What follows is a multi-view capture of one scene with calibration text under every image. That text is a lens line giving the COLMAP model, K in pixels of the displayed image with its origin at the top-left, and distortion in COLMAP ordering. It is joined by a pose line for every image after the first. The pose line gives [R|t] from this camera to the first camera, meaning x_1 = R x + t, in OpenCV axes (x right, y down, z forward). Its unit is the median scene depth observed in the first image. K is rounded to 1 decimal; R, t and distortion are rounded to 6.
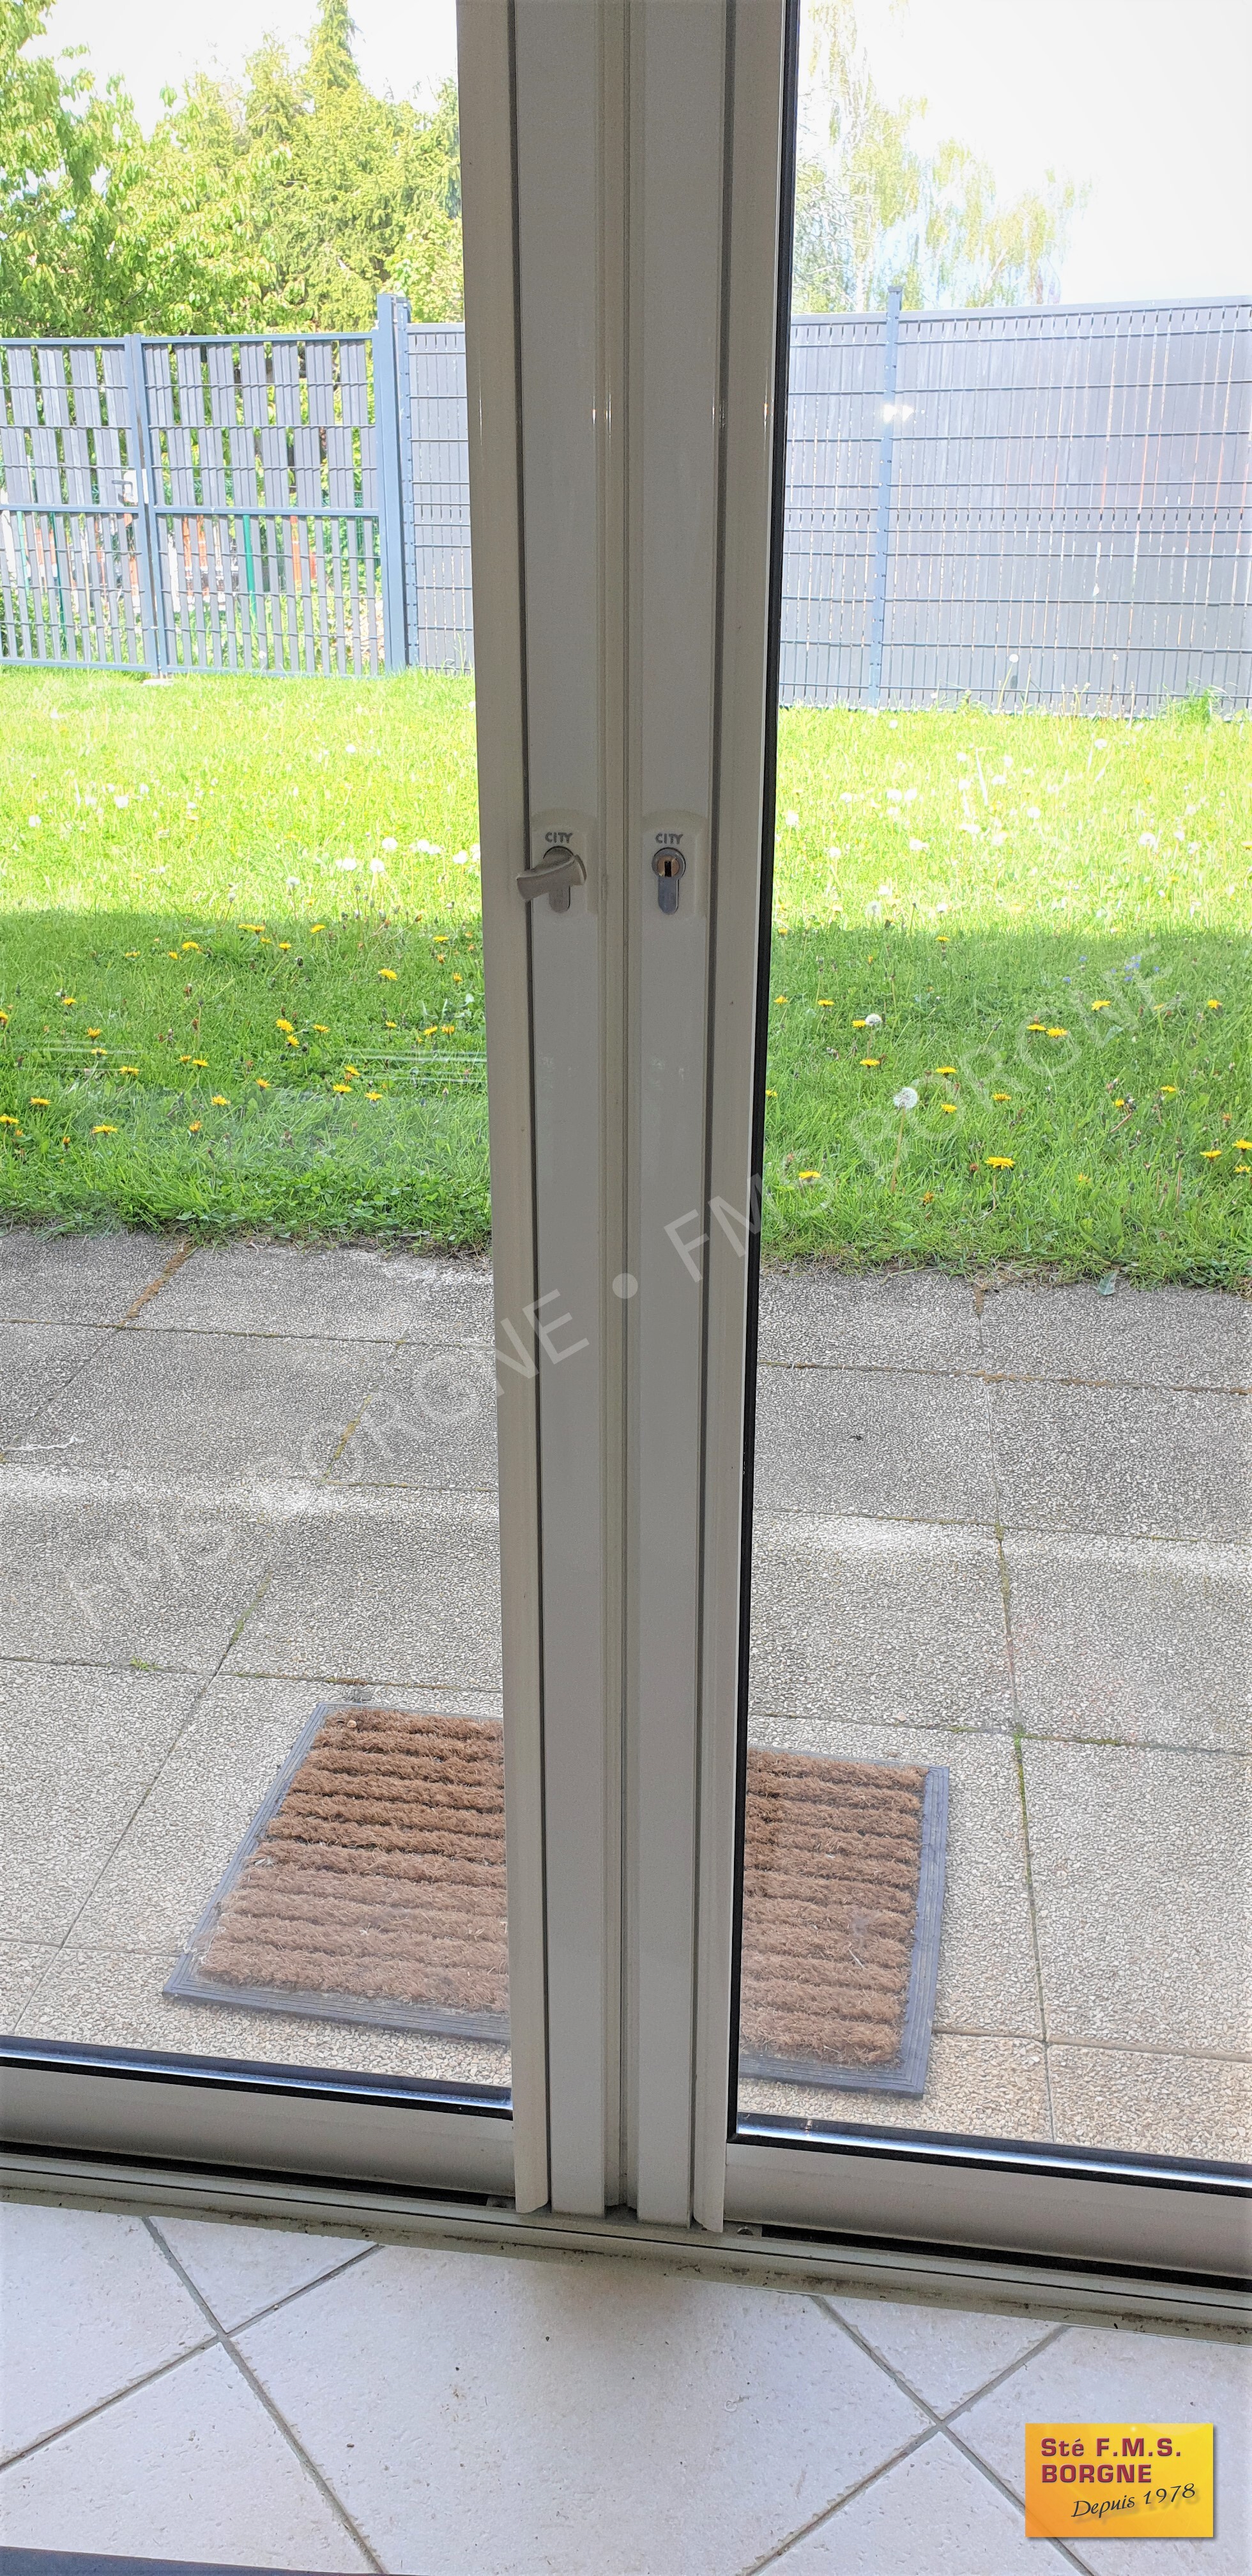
lens RADIAL K [[1982.4, 0, 626.0], [0, 1982.4, 1288.0], [0, 0, 1]] dist [0.057276, -0.209565]
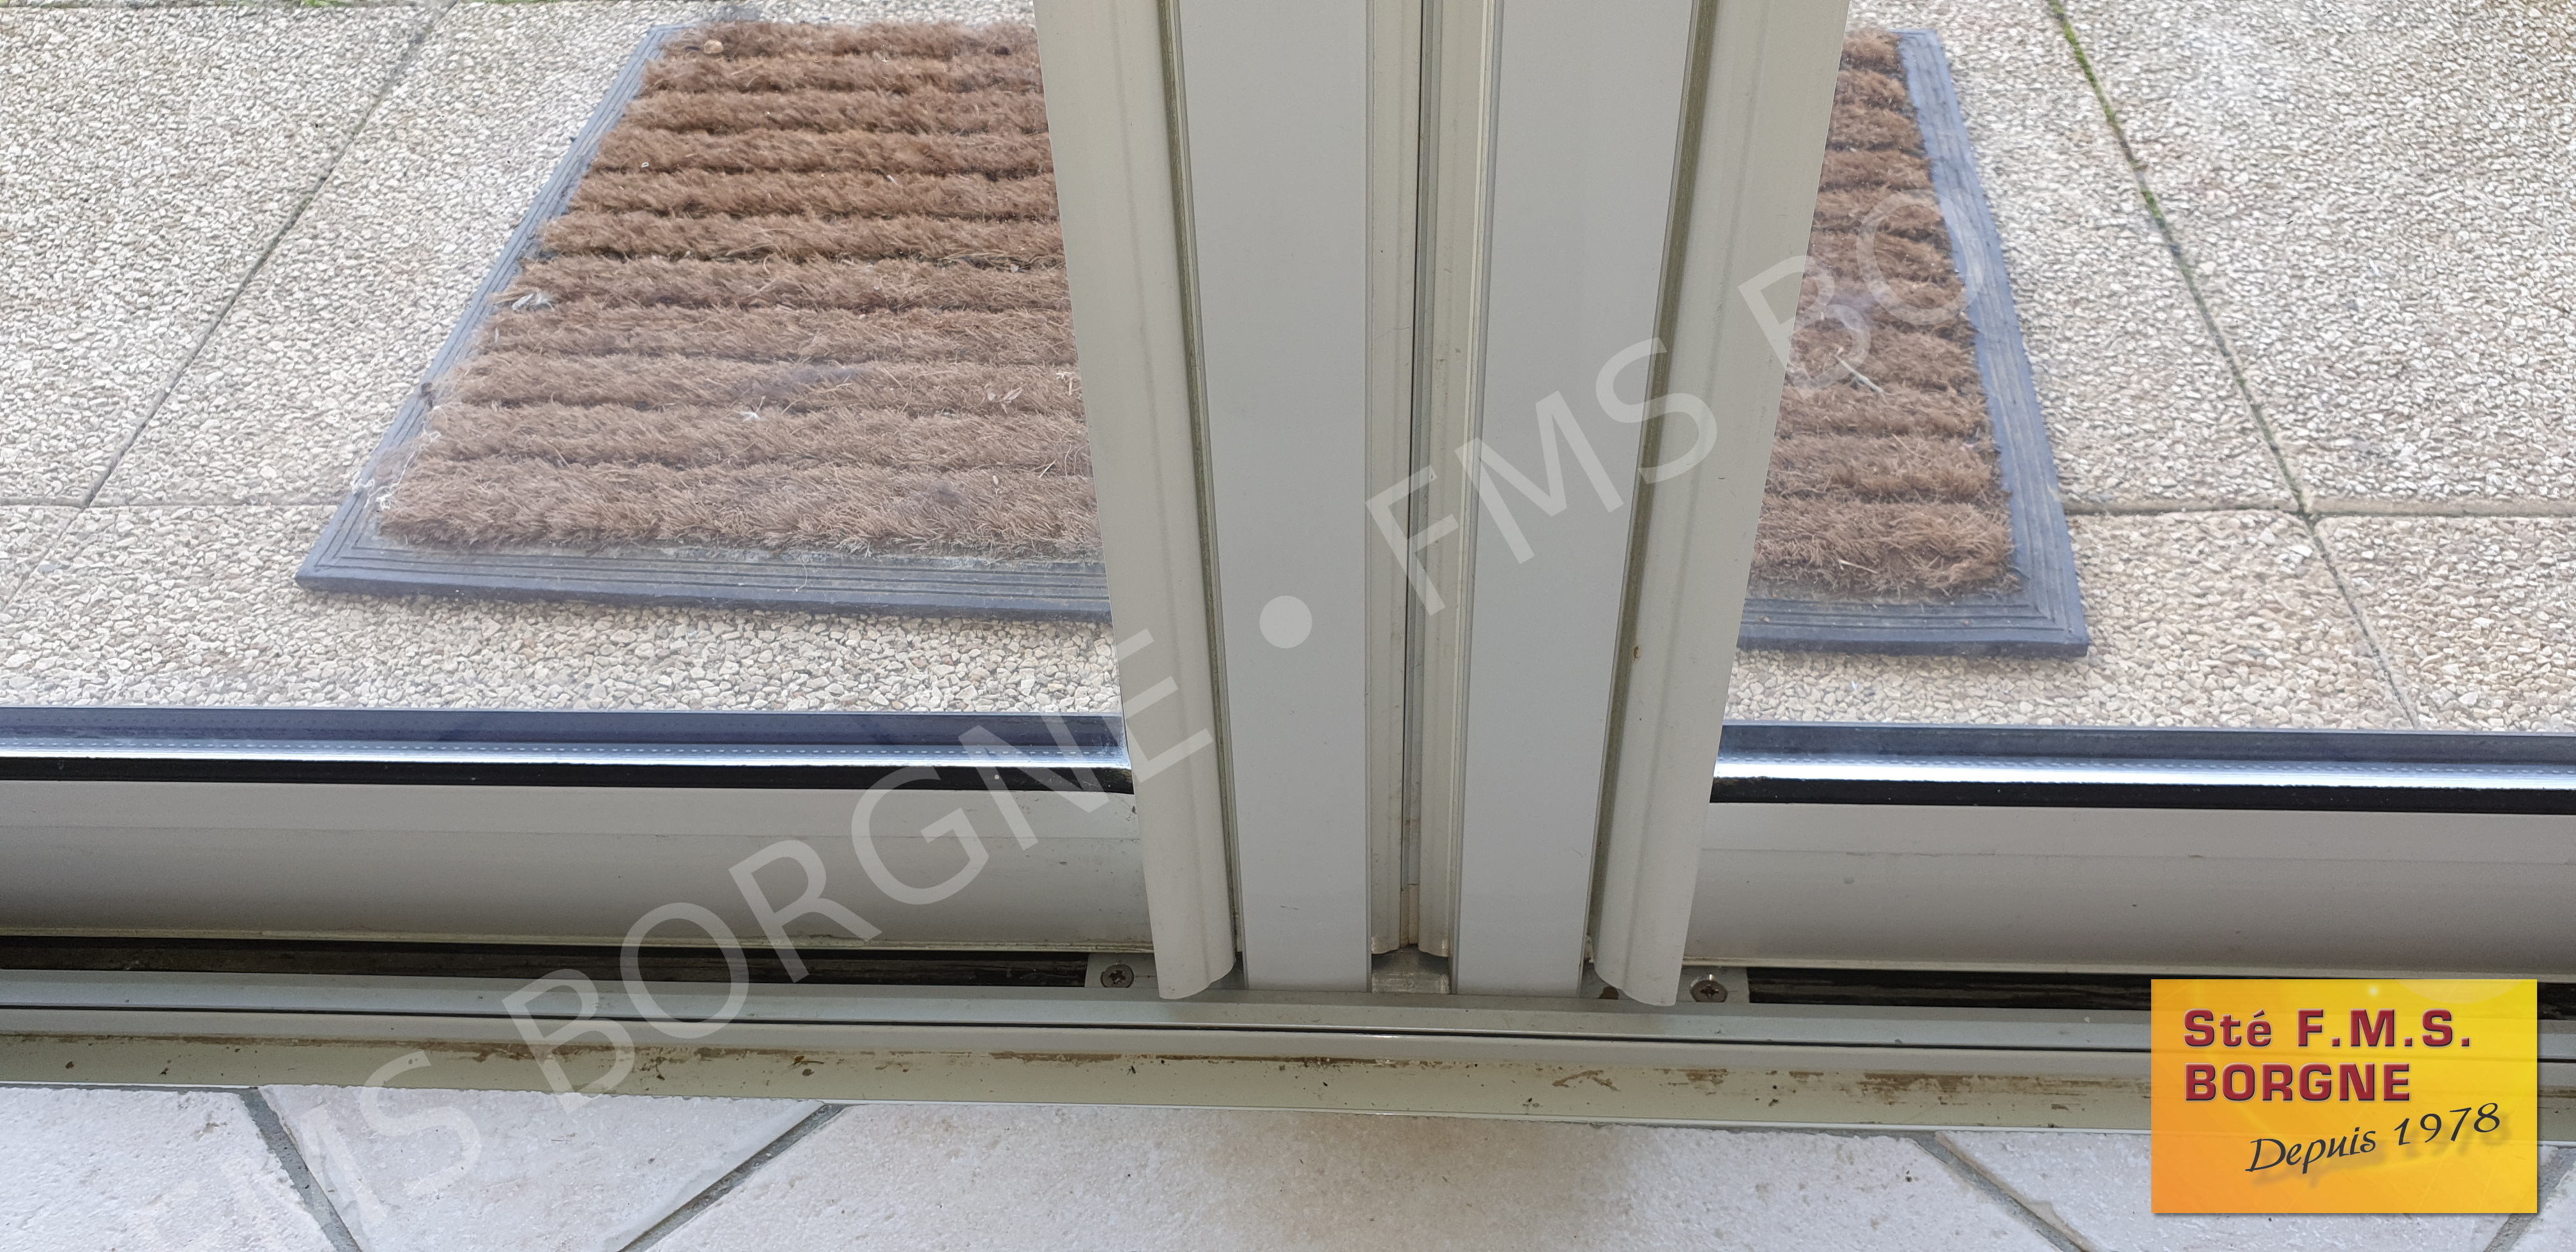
lens RADIAL K [[1982.4, 0, 1288.0], [0, 1982.4, 626.0], [0, 0, 1]] dist [0.057276, -0.209565]
pose [[0.995438, -0.084621, 0.044070, -0.032272], [0.063561, 0.932655, 0.355125, 0.197025], [-0.071153, -0.350704, 0.933779, 0.507029]]
